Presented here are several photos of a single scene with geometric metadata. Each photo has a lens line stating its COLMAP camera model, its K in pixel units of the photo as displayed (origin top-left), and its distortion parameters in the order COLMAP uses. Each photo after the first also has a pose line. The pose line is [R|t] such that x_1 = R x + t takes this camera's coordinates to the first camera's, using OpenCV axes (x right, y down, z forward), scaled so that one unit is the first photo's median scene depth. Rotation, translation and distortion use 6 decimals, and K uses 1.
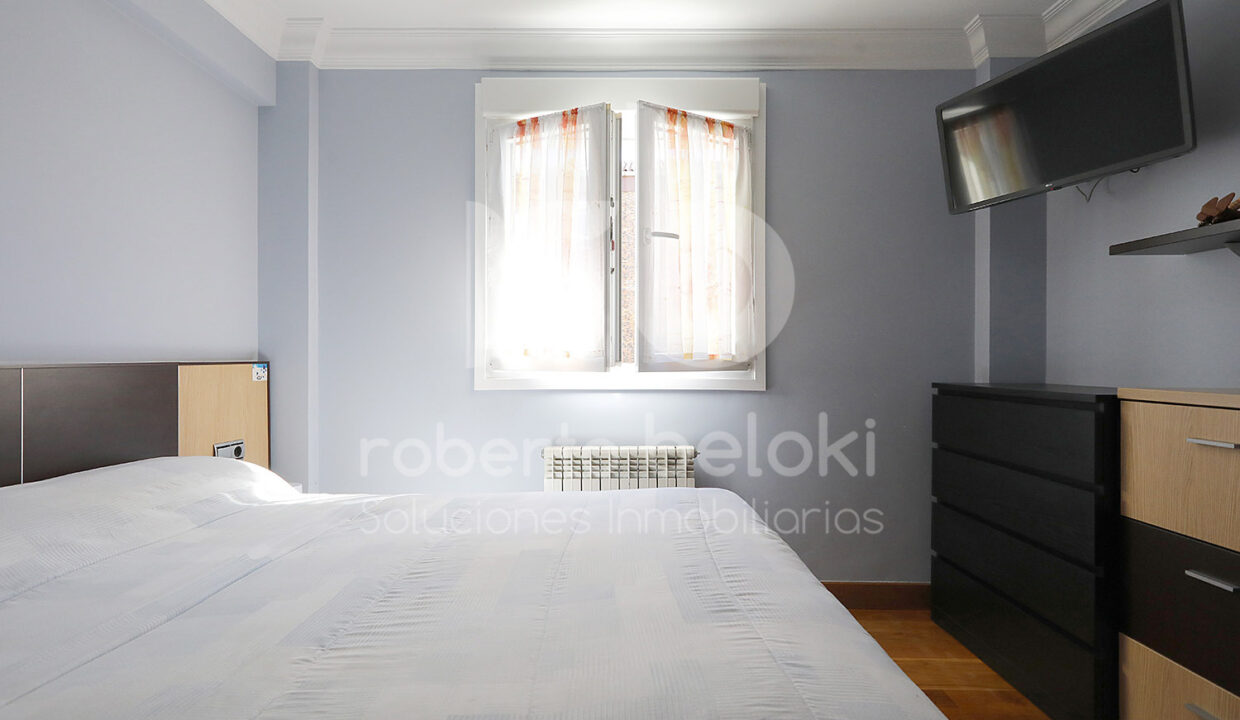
lens RADIAL K [[554.8, 0, 610.9], [0, 554.8, 351.9], [0, 0, 1]] dist [0.003120, 0.003677]
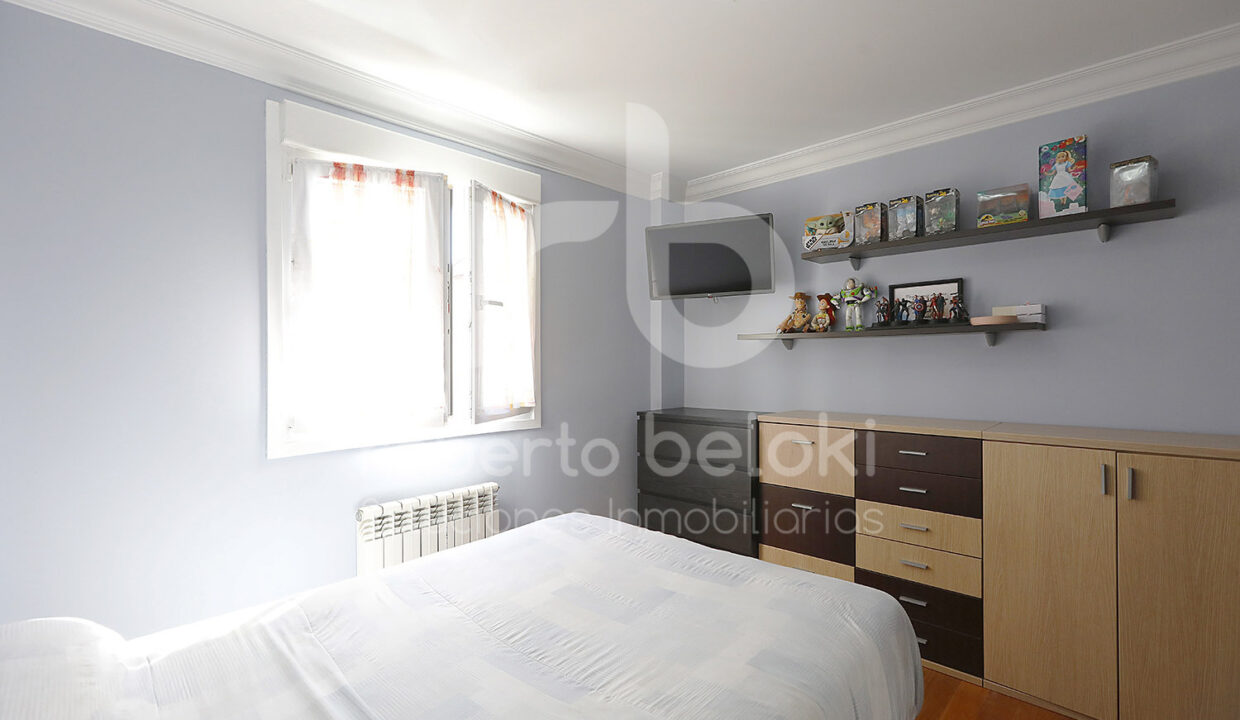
lens RADIAL K [[554.8, 0, 622.3], [0, 554.8, 359.8], [0, 0, 1]] dist [0.003120, 0.003677]
pose [[0.691173, -0.007498, 0.722650, -0.514922], [0.004132, 0.999971, 0.006423, -0.092886], [-0.722677, -0.001453, 0.691184, 0.017258]]
